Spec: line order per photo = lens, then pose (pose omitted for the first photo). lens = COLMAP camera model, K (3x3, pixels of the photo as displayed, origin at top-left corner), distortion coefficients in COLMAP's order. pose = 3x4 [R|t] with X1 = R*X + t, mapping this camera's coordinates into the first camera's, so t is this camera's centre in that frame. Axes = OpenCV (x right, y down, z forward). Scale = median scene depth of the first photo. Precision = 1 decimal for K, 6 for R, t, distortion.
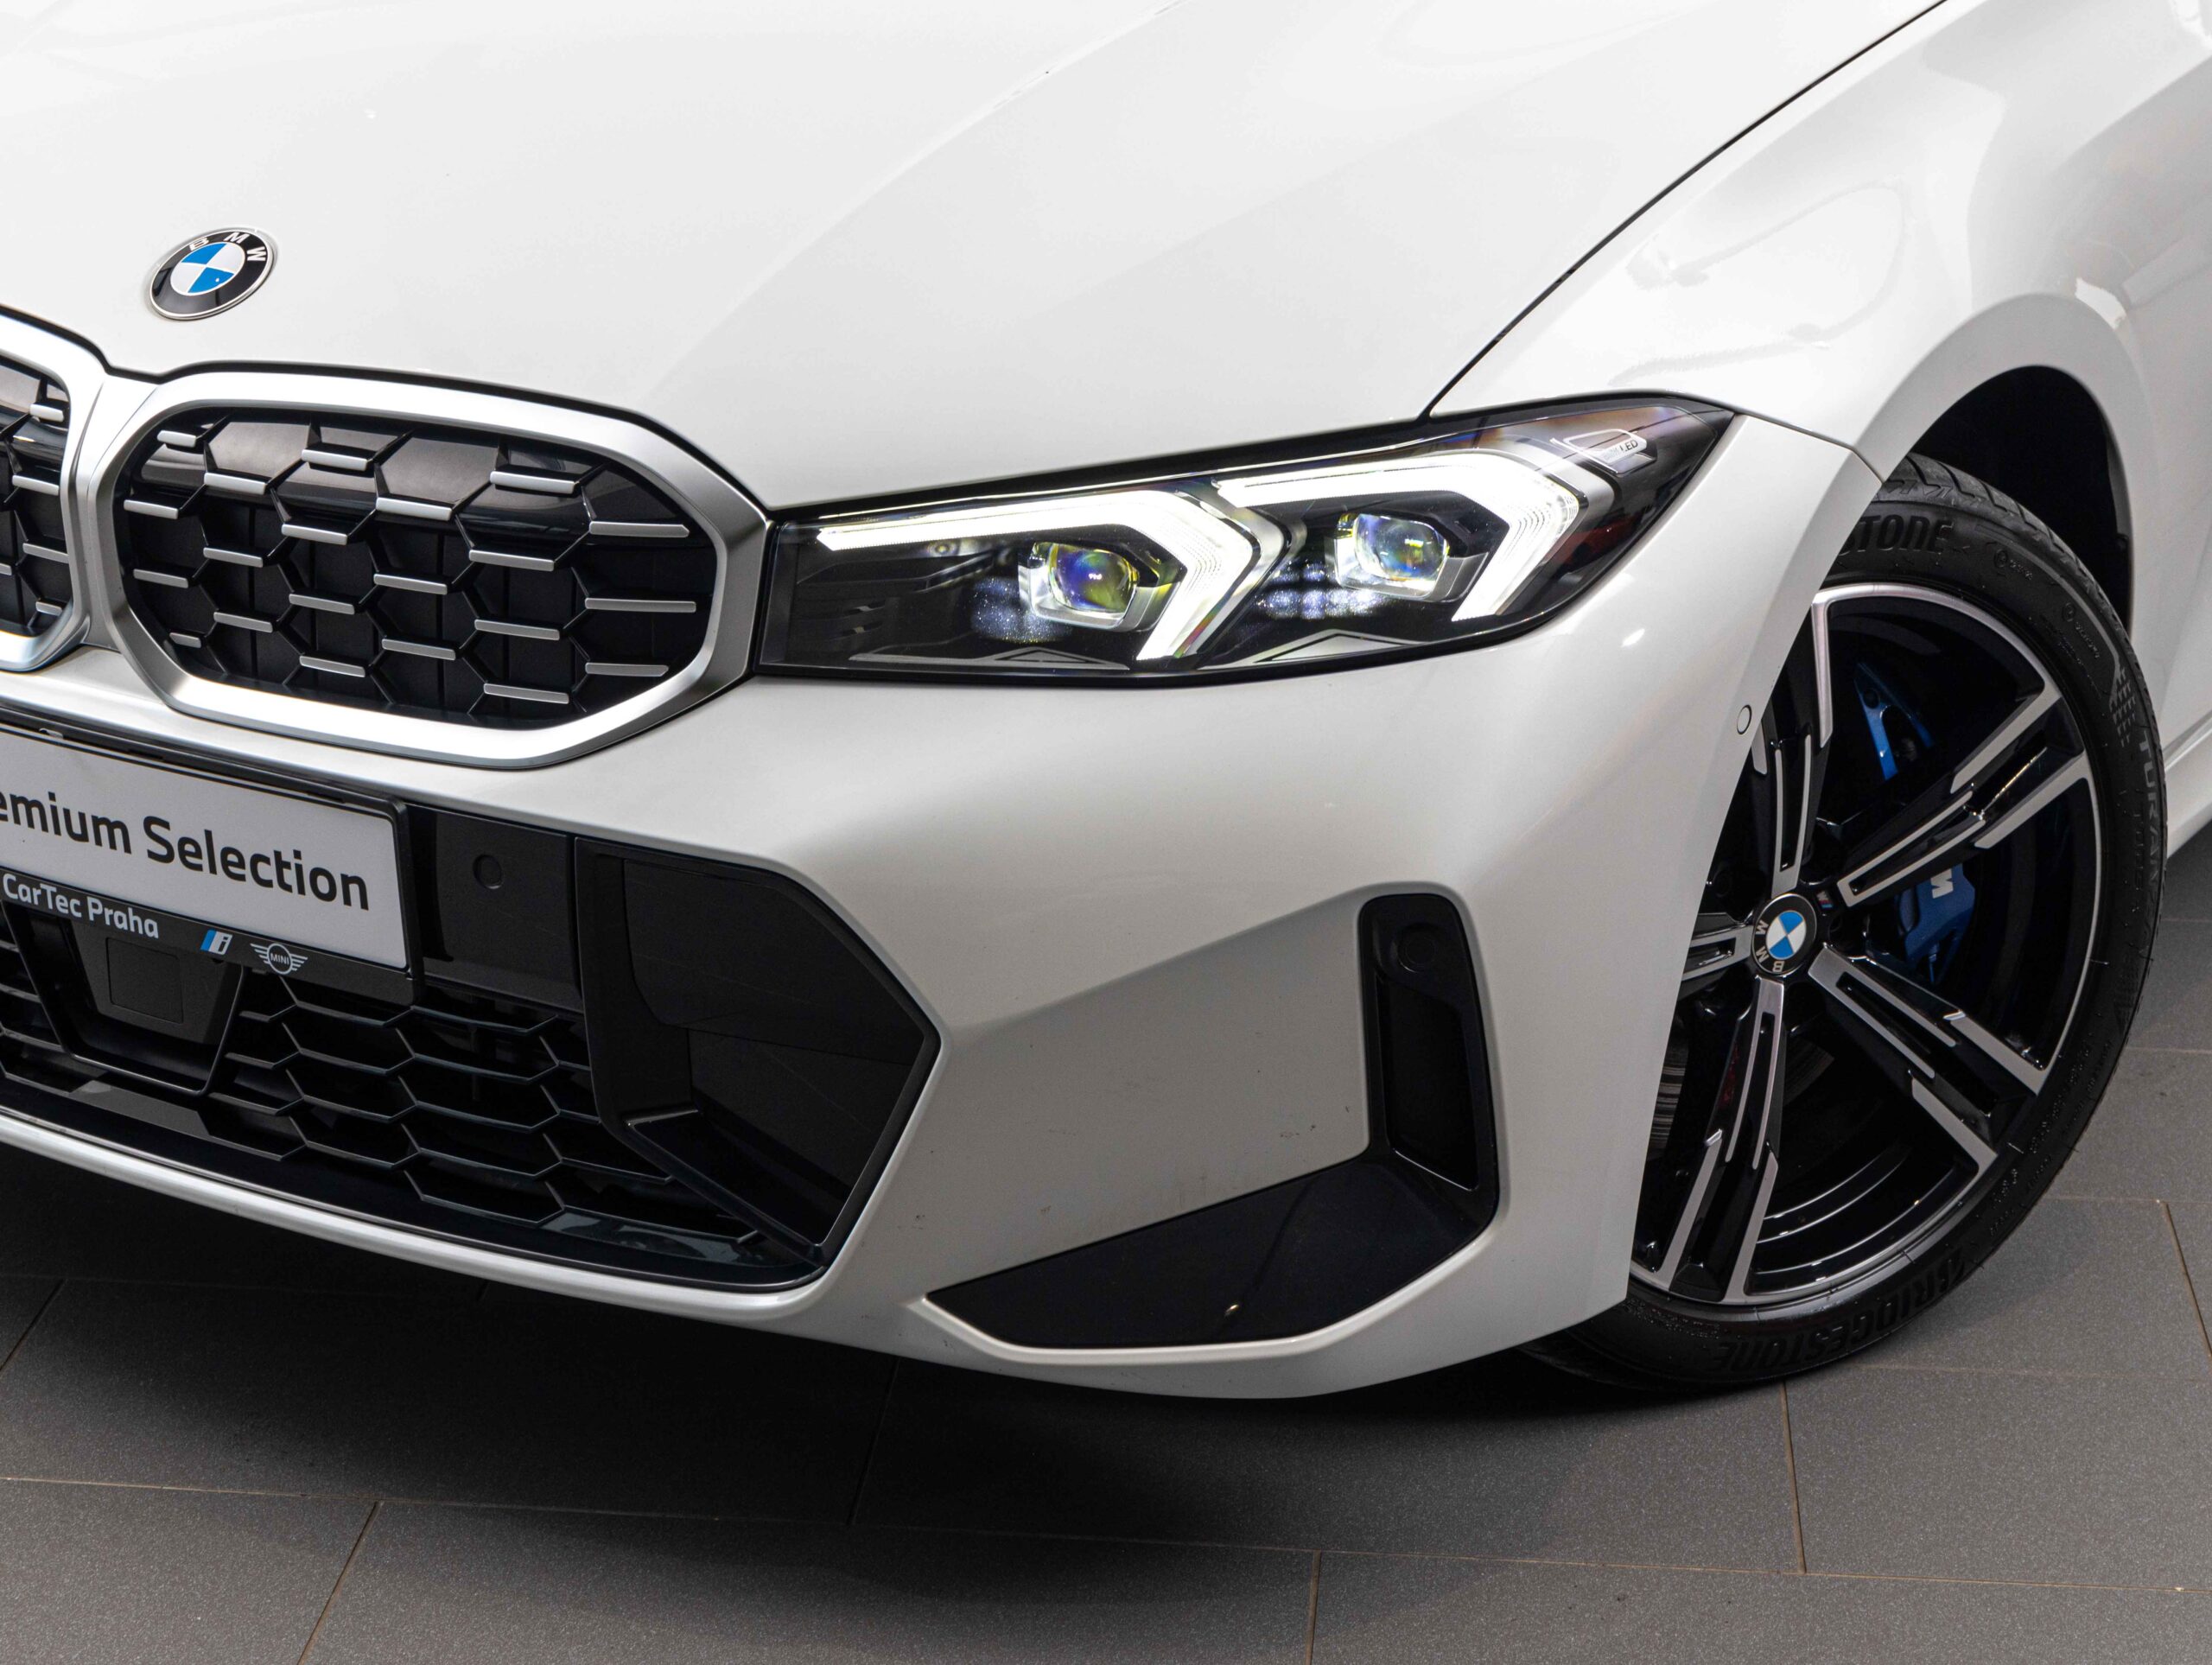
lens RADIAL K [[4721.8, 0, 1107.8], [0, 4721.8, 832.5], [0, 0, 1]] dist [-0.209073, -0.063196]
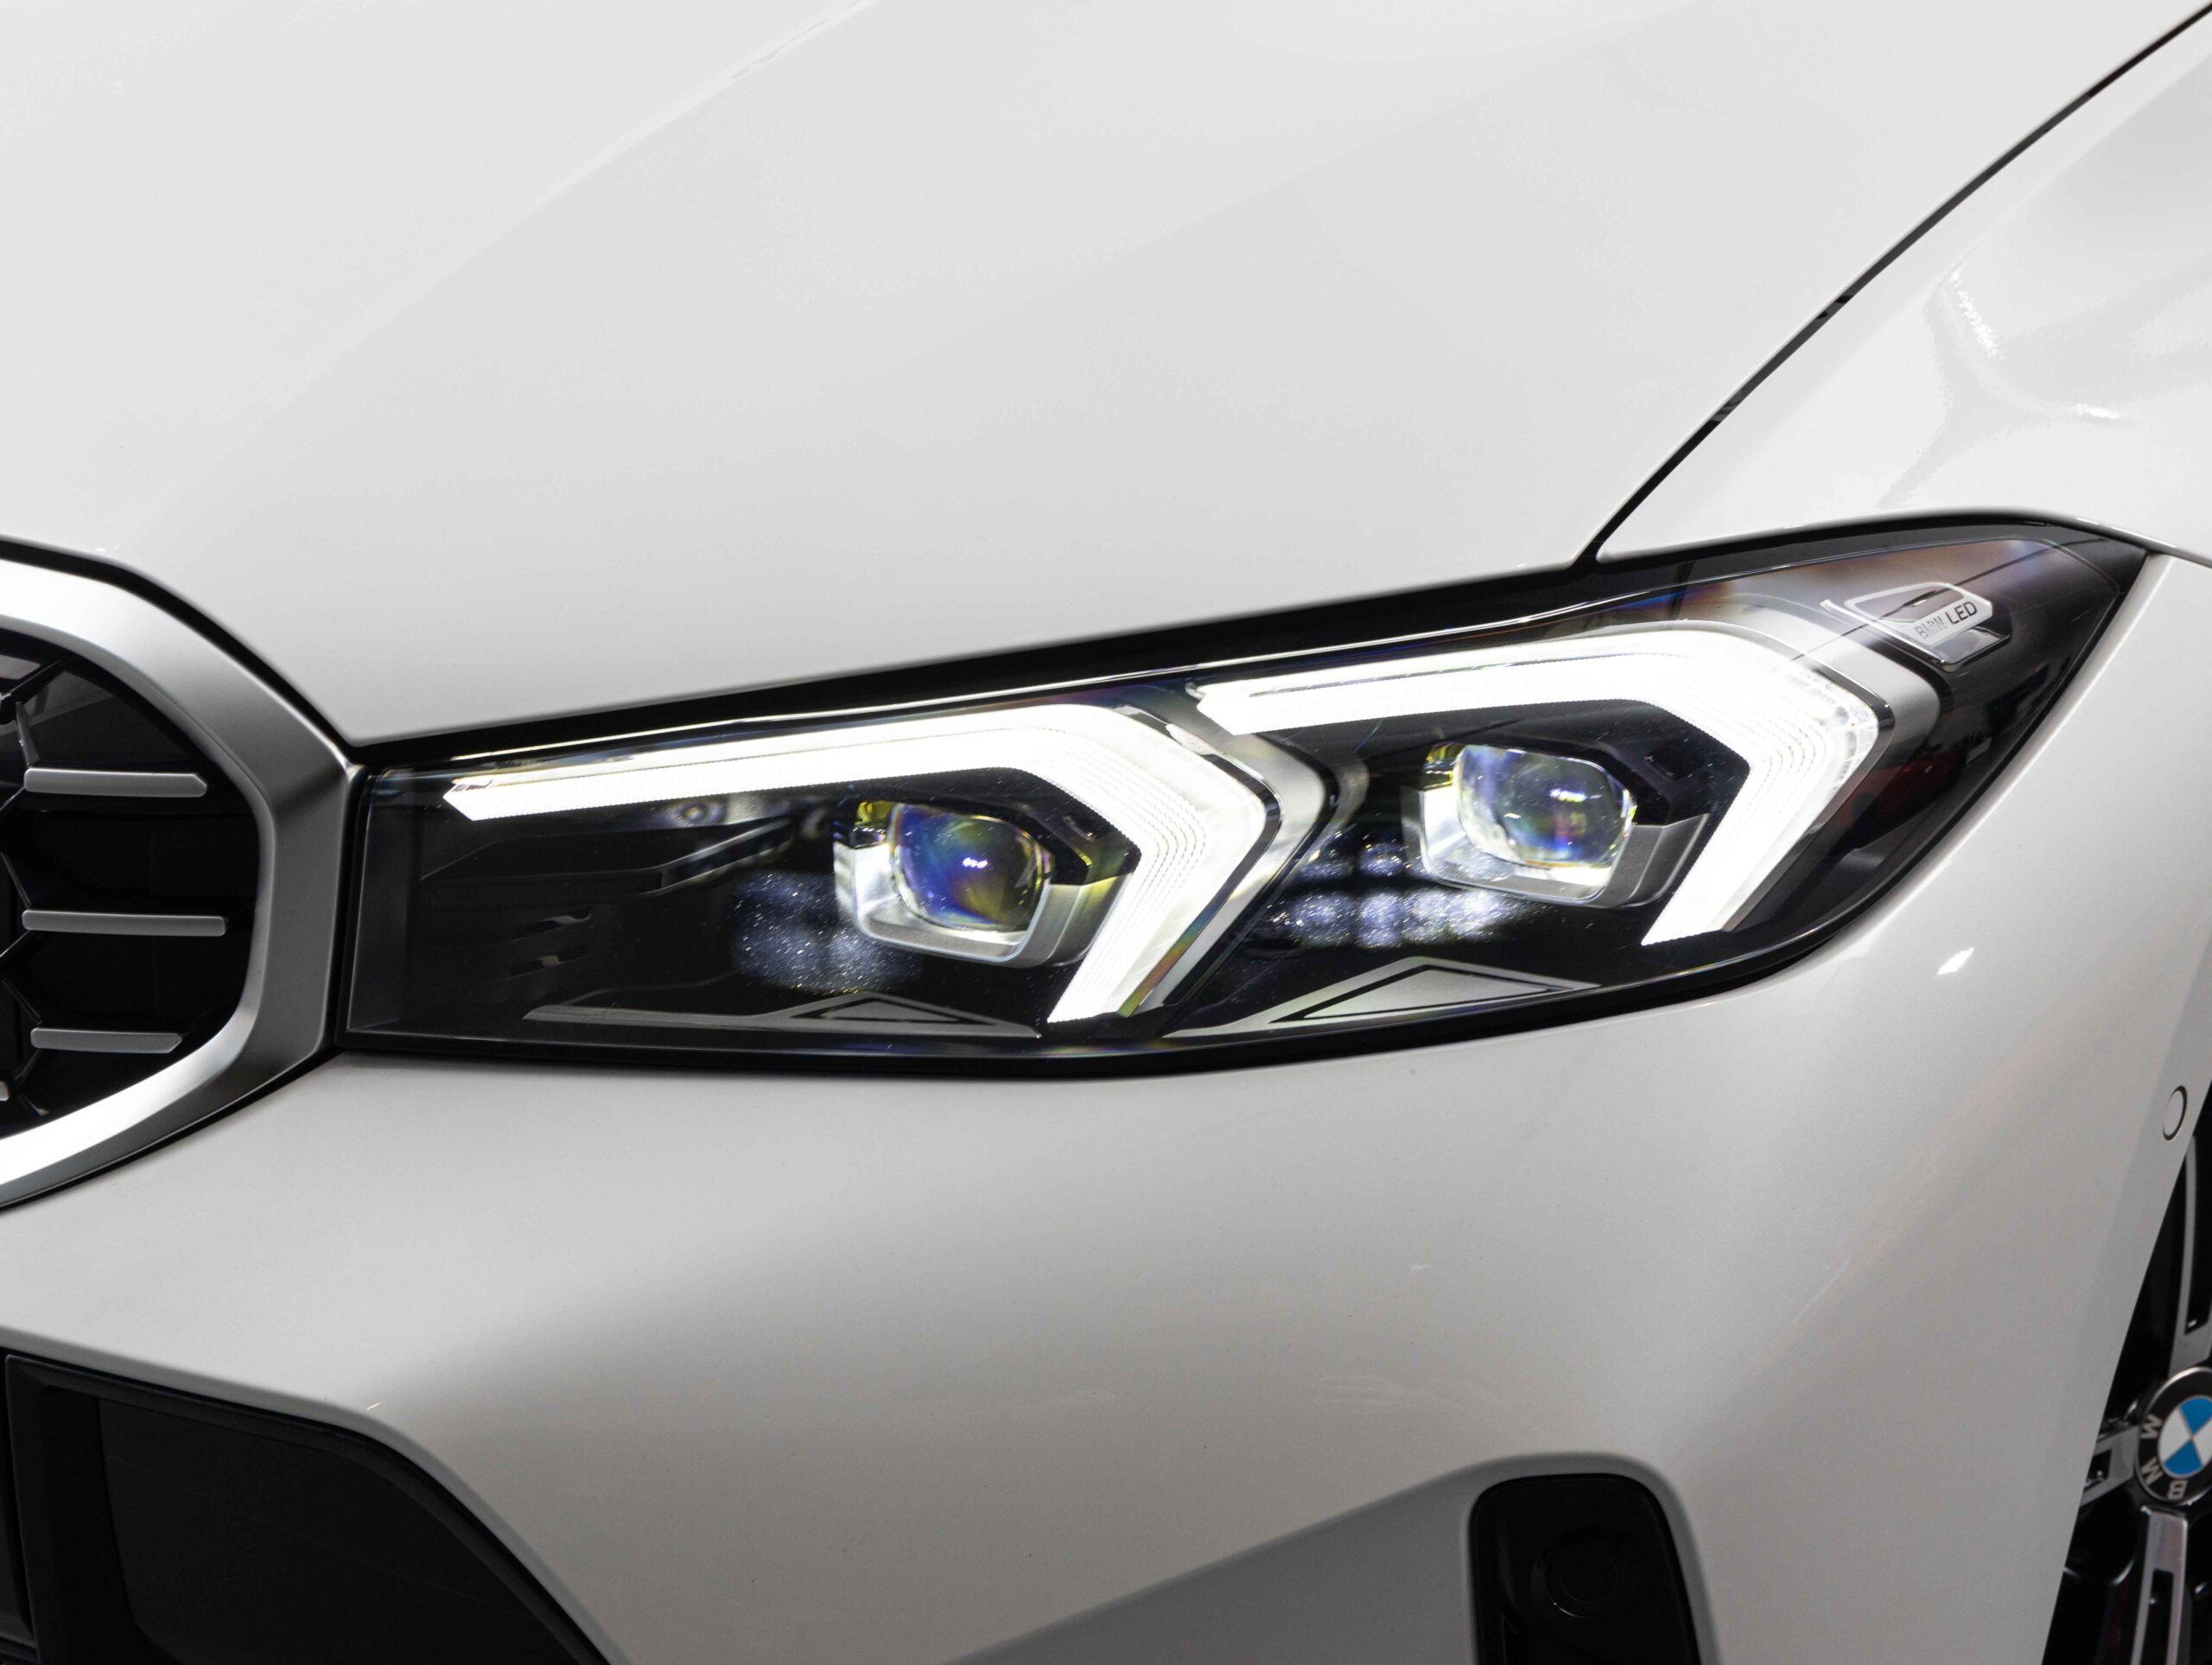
lens RADIAL K [[4651.1, 0, 1106.0], [0, 4651.1, 832.5], [0, 0, 1]] dist [-0.059447, 0.181364]
pose [[0.999774, -0.006272, -0.020306, 0.023190], [0.005522, 0.999309, -0.036753, -0.038394], [0.020522, 0.036633, 0.999118, 0.472922]]
